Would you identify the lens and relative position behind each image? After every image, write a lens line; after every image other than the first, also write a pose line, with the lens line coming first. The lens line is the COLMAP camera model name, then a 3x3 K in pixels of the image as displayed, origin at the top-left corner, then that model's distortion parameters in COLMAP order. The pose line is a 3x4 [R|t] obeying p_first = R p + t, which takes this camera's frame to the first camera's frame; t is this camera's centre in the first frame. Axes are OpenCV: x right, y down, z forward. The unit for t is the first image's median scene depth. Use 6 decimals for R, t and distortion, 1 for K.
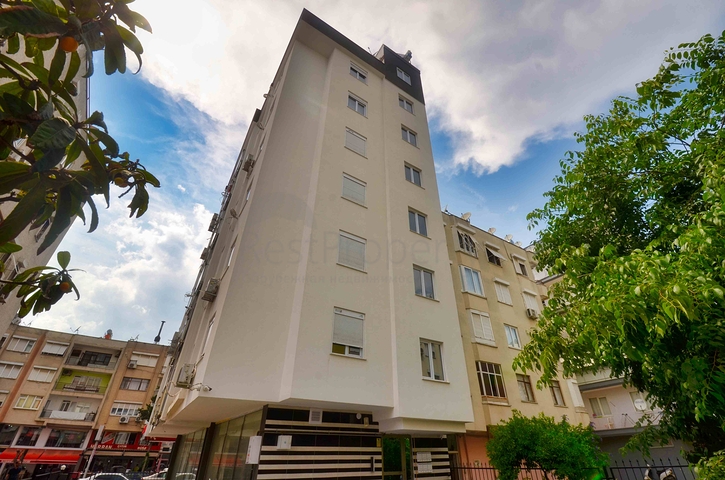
lens RADIAL K [[324.3, 0, 377.3], [0, 324.3, 245.7], [0, 0, 1]] dist [0.011113, -0.020689]
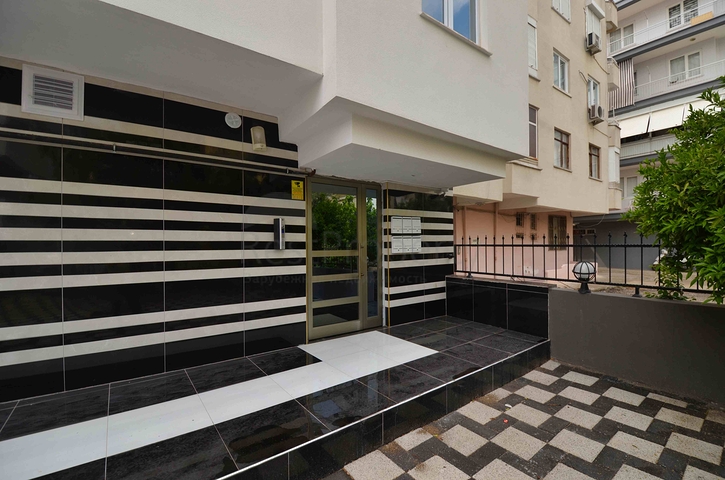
lens RADIAL K [[324.3, 0, 377.3], [0, 324.3, 245.7], [0, 0, 1]] dist [0.011113, -0.020689]
pose [[0.999019, 0.006109, 0.043861, 0.085919], [-0.029482, 0.830793, 0.555799, 0.439093], [-0.033045, -0.556547, 0.830159, 0.627839]]
